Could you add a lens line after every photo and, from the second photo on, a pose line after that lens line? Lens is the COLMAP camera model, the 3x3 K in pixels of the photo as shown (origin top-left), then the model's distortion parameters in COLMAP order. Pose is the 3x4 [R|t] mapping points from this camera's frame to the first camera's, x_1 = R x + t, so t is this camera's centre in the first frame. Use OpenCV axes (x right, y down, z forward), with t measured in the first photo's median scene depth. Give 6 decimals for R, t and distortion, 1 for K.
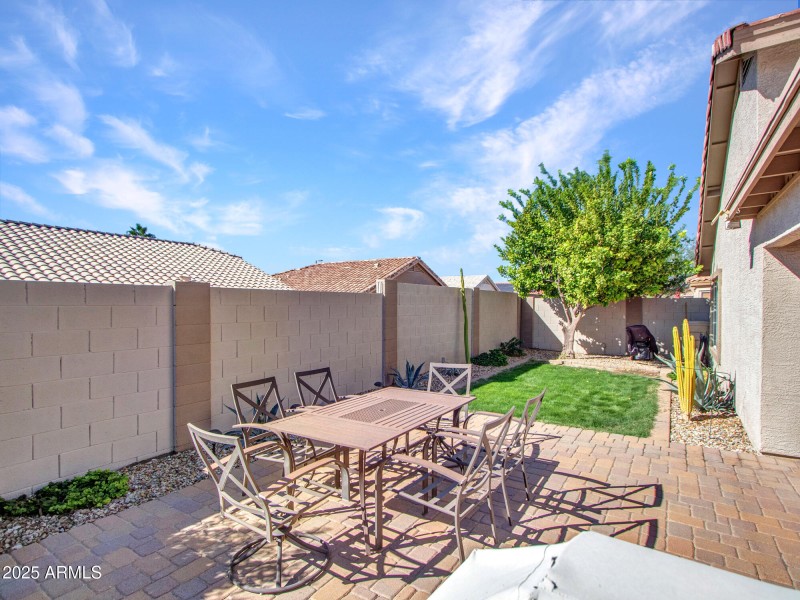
lens RADIAL K [[418.0, 0, 401.0], [0, 418.0, 302.7], [0, 0, 1]] dist [-0.009939, -0.000821]
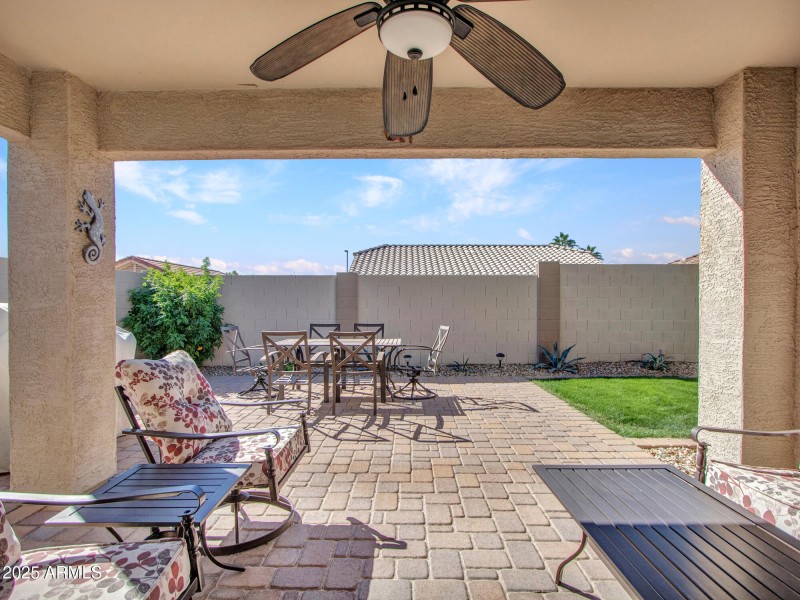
lens RADIAL K [[418.0, 0, 400.3], [0, 418.0, 303.2], [0, 0, 1]] dist [-0.009939, -0.000821]
pose [[0.545366, -0.002545, -0.838194, 1.125309], [0.000411, 0.999996, -0.002770, 0.089018], [0.838198, 0.001166, 0.545365, 0.253144]]
